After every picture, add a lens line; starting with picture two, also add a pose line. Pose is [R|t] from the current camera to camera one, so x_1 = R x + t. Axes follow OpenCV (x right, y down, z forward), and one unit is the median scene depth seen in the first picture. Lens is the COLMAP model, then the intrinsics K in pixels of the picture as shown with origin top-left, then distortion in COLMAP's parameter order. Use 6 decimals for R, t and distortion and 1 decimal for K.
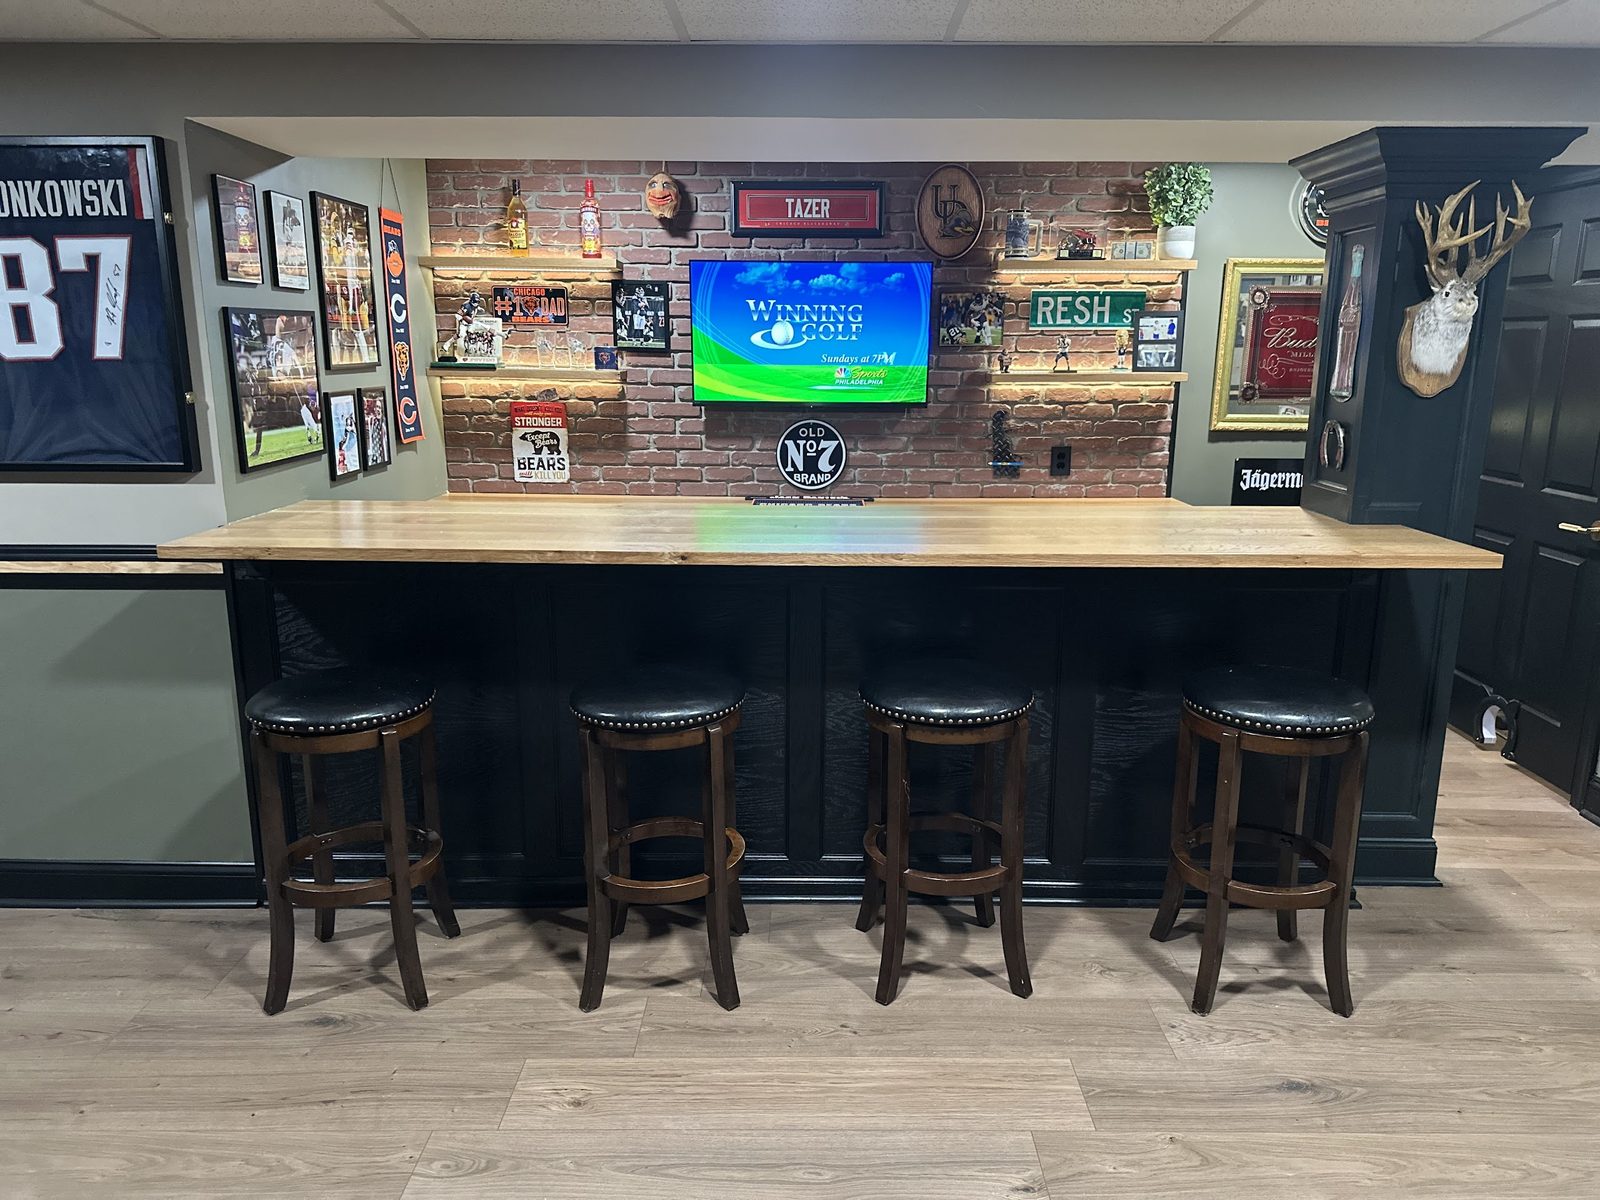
lens RADIAL K [[1137.3, 0, 804.1], [0, 1137.3, 605.2], [0, 0, 1]] dist [0.116663, -0.105237]
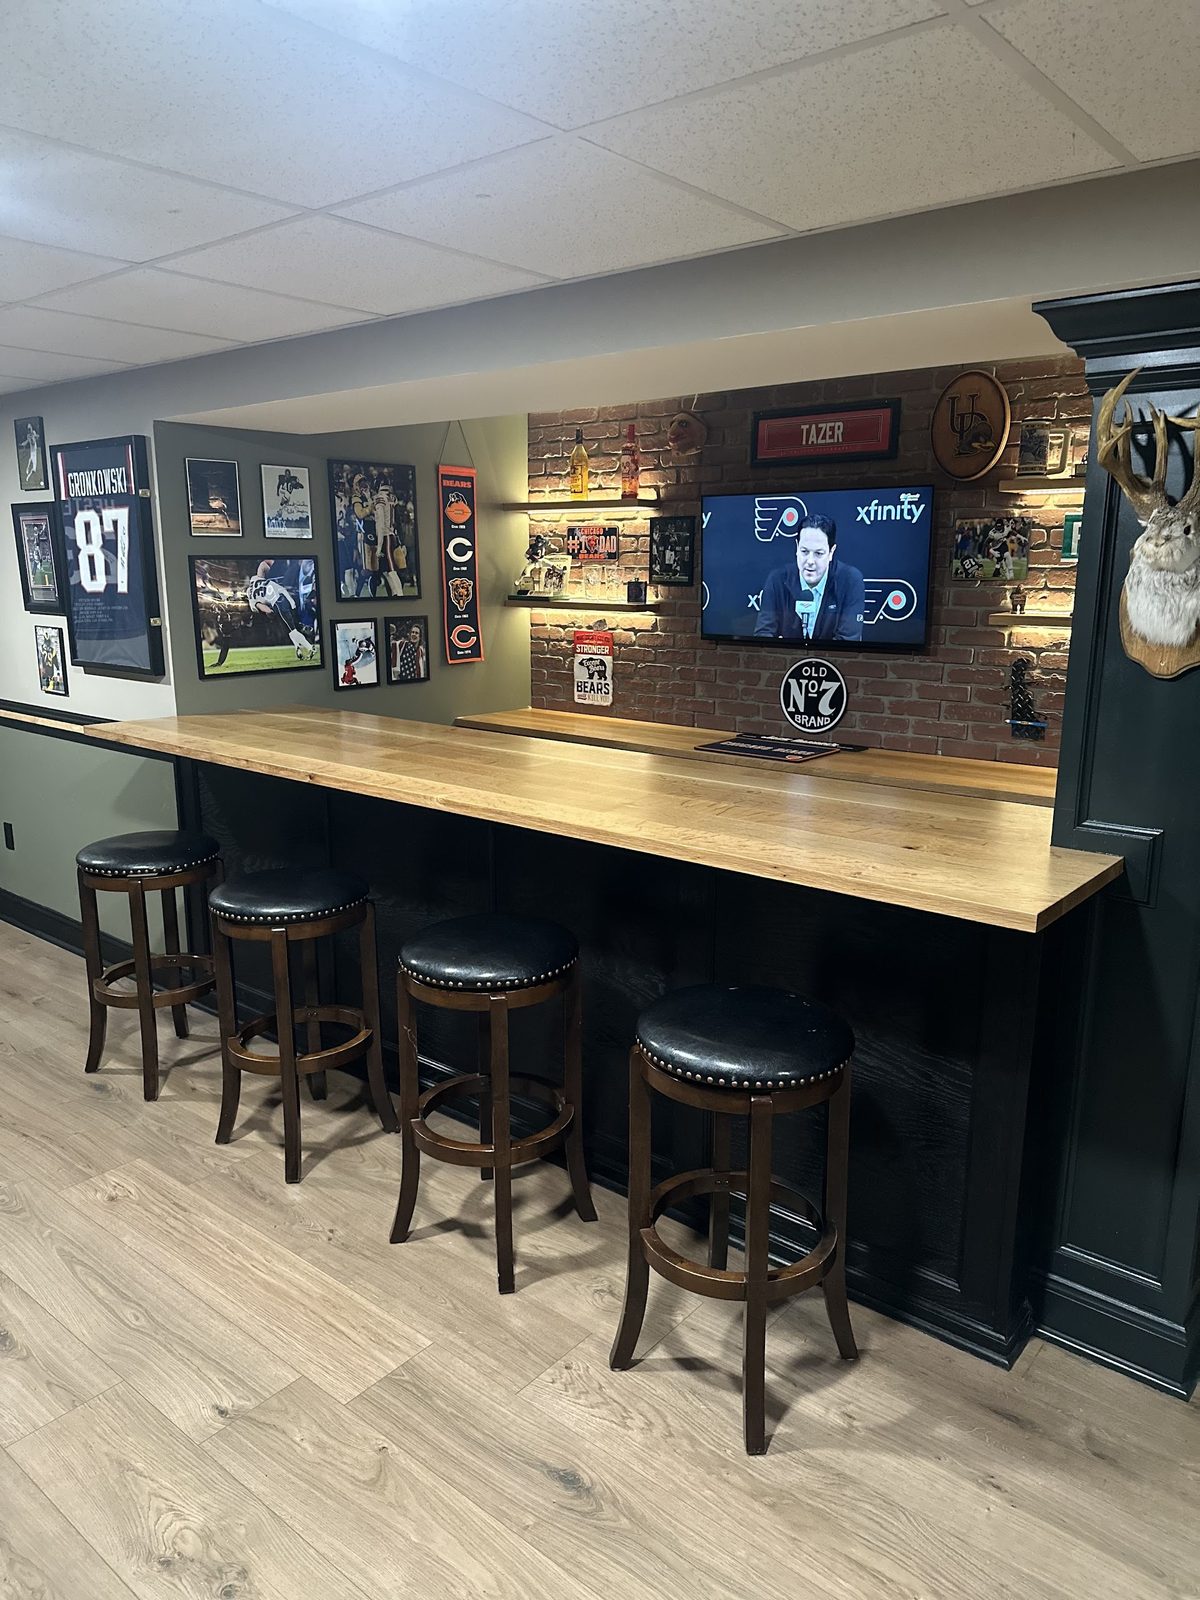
lens RADIAL K [[1116.0, 0, 599.2], [0, 1116.0, 818.1], [0, 0, 1]] dist [0.093849, -0.102136]
pose [[0.775849, 0.137091, -0.615844, 0.462131], [-0.138575, 0.989300, 0.045646, -0.051757], [0.615512, 0.049926, 0.786544, 0.179284]]
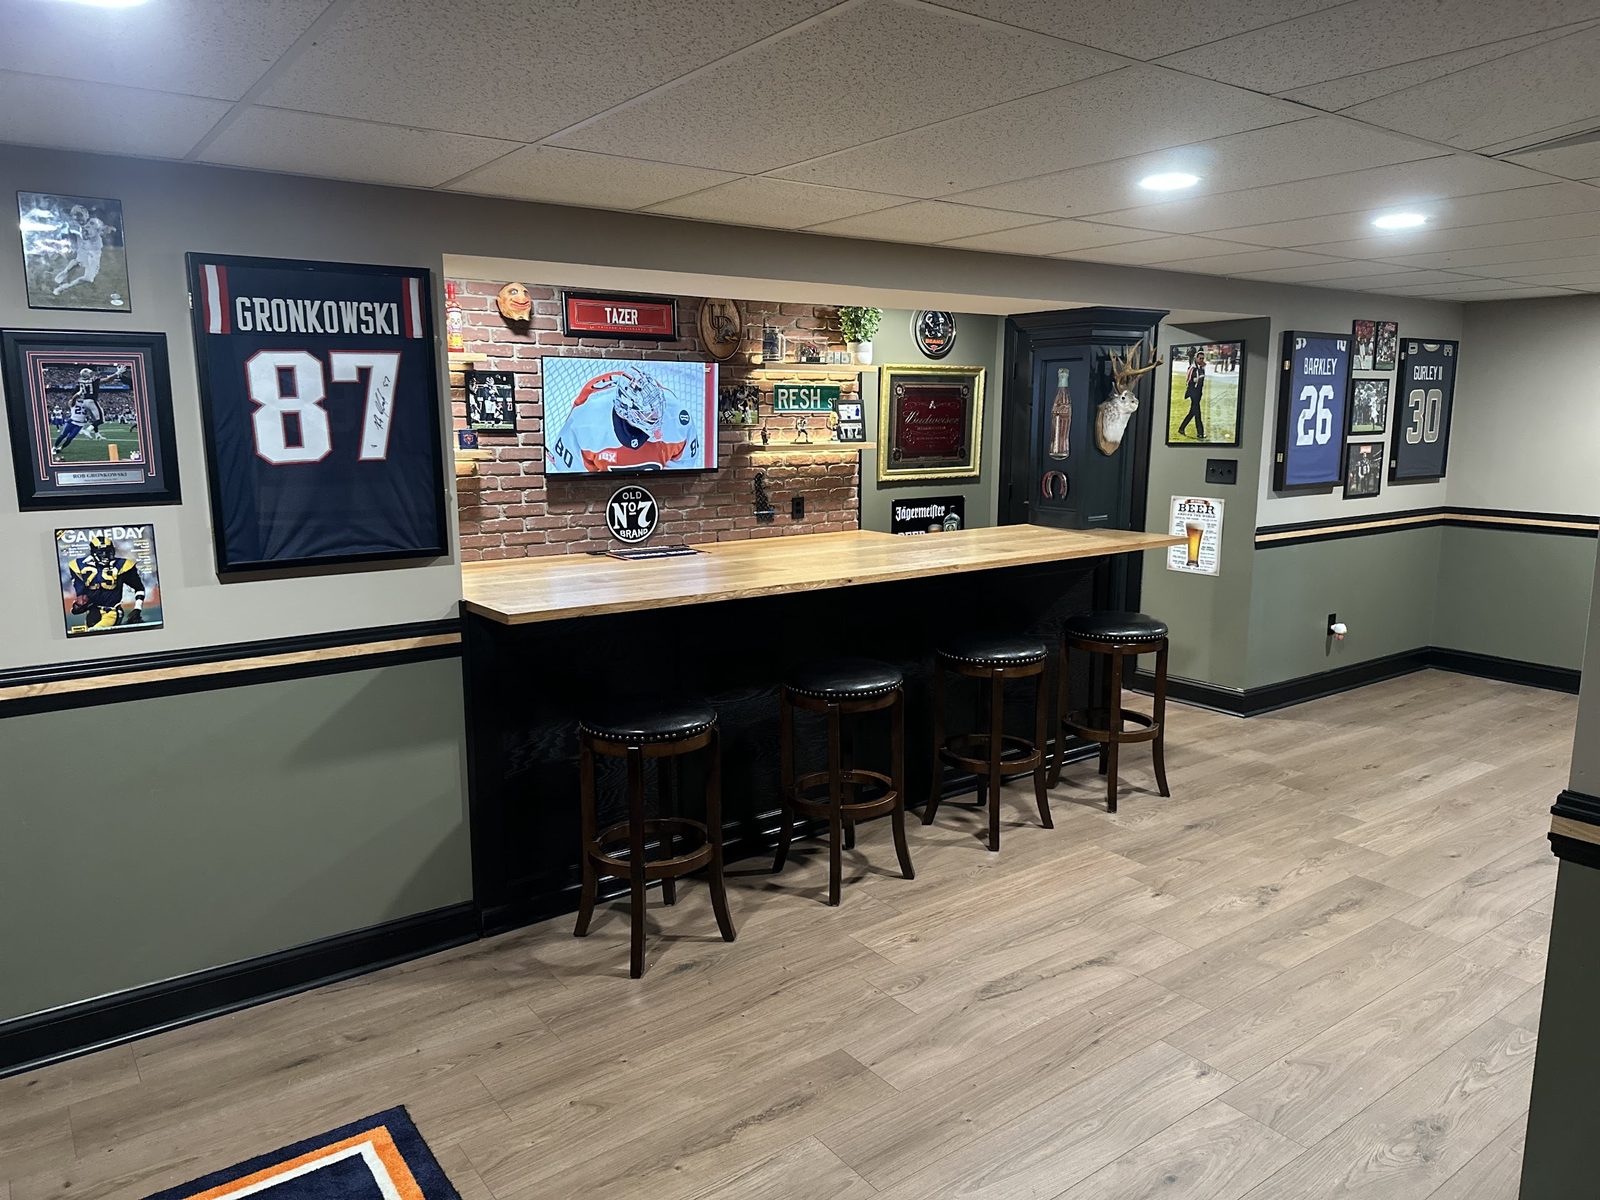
lens RADIAL K [[1116.0, 0, 824.5], [0, 1116.0, 602.0], [0, 0, 1]] dist [0.093849, -0.102136]
pose [[0.790836, -0.109683, 0.602120, -0.573017], [0.139034, 0.990285, -0.002218, -0.008867], [-0.596027, 0.085469, 0.798403, -0.063574]]
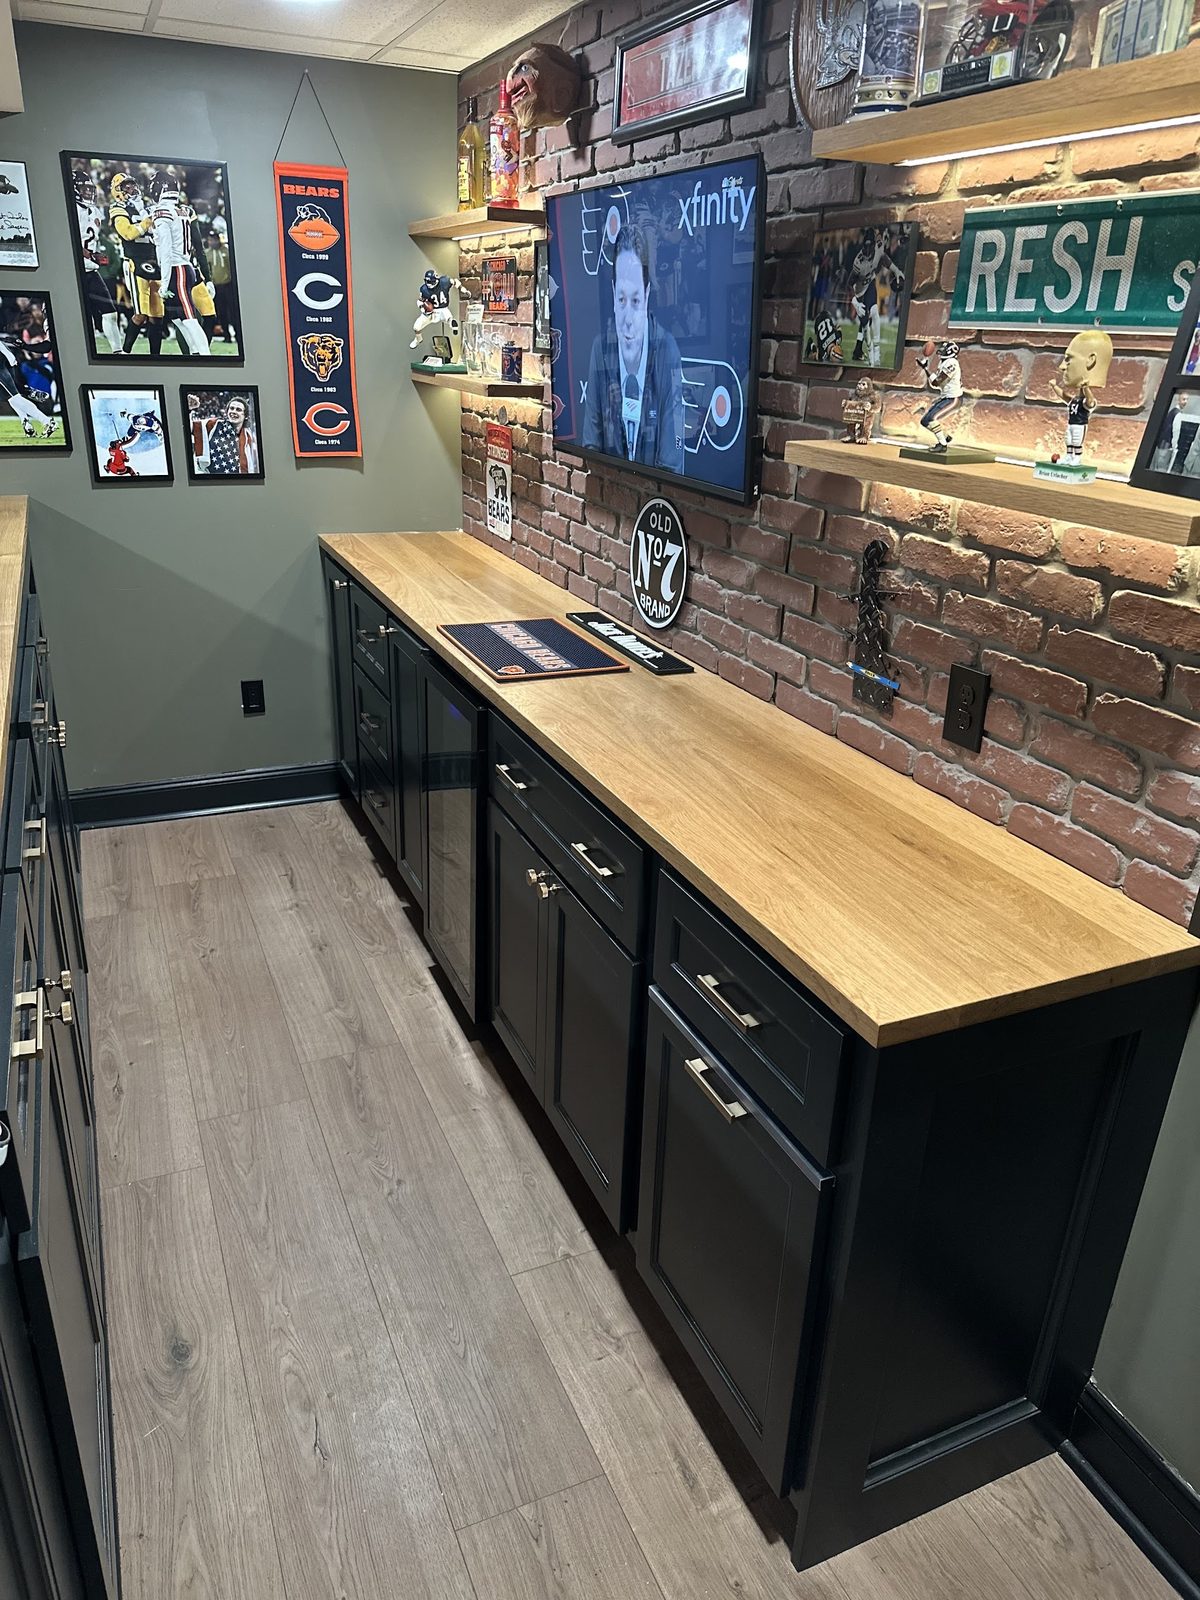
lens RADIAL K [[1144.9, 0, 600.0], [0, 1144.9, 800.0], [0, 0, 1]] dist [-0.001697, -0.002901]
pose [[0.410569, 0.357866, -0.838668, 0.503907], [-0.235369, 0.930188, 0.281694, -0.178618], [0.880928, 0.081742, 0.466137, 0.752991]]
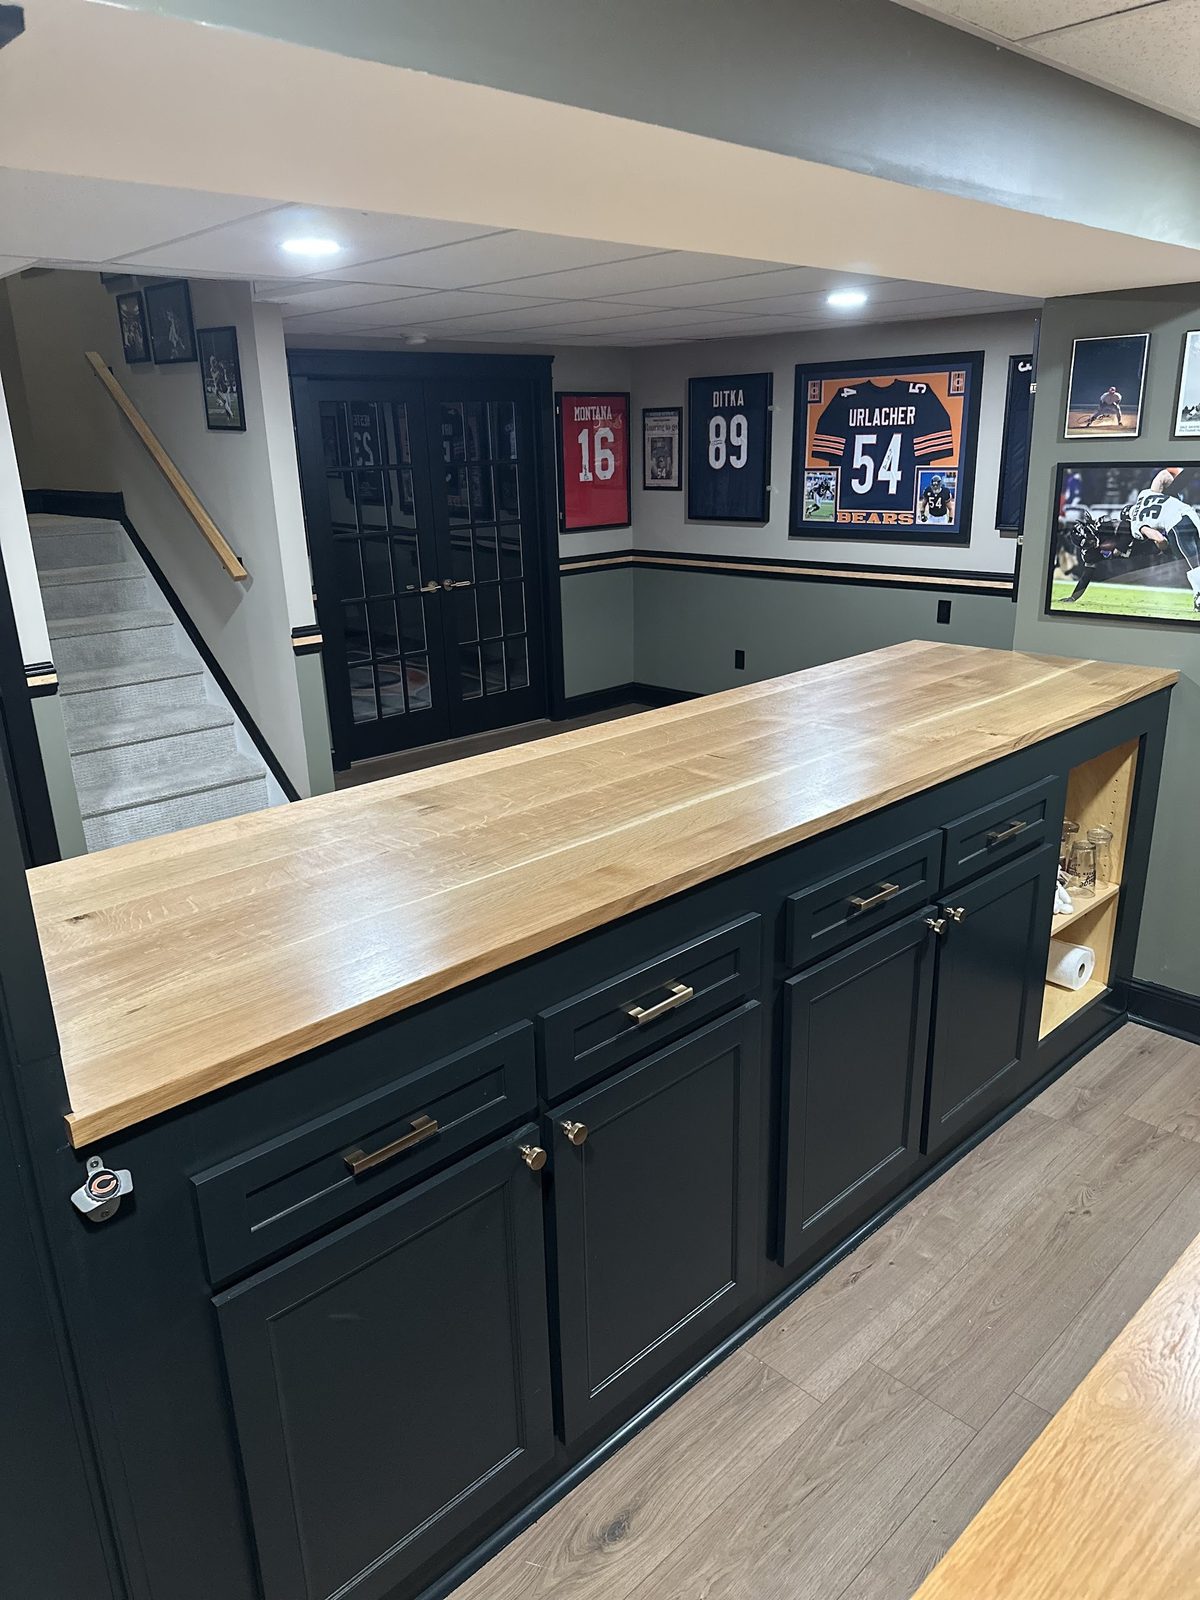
lens RADIAL K [[1137.3, 0, 600.4], [0, 1137.3, 813.7], [0, 0, 1]] dist [0.001260, -0.020654]
pose [[-0.706045, 0.232475, -0.668922, 0.390727], [-0.139181, 0.880606, 0.452948, -0.251810], [0.694355, 0.412903, -0.589391, 0.949802]]
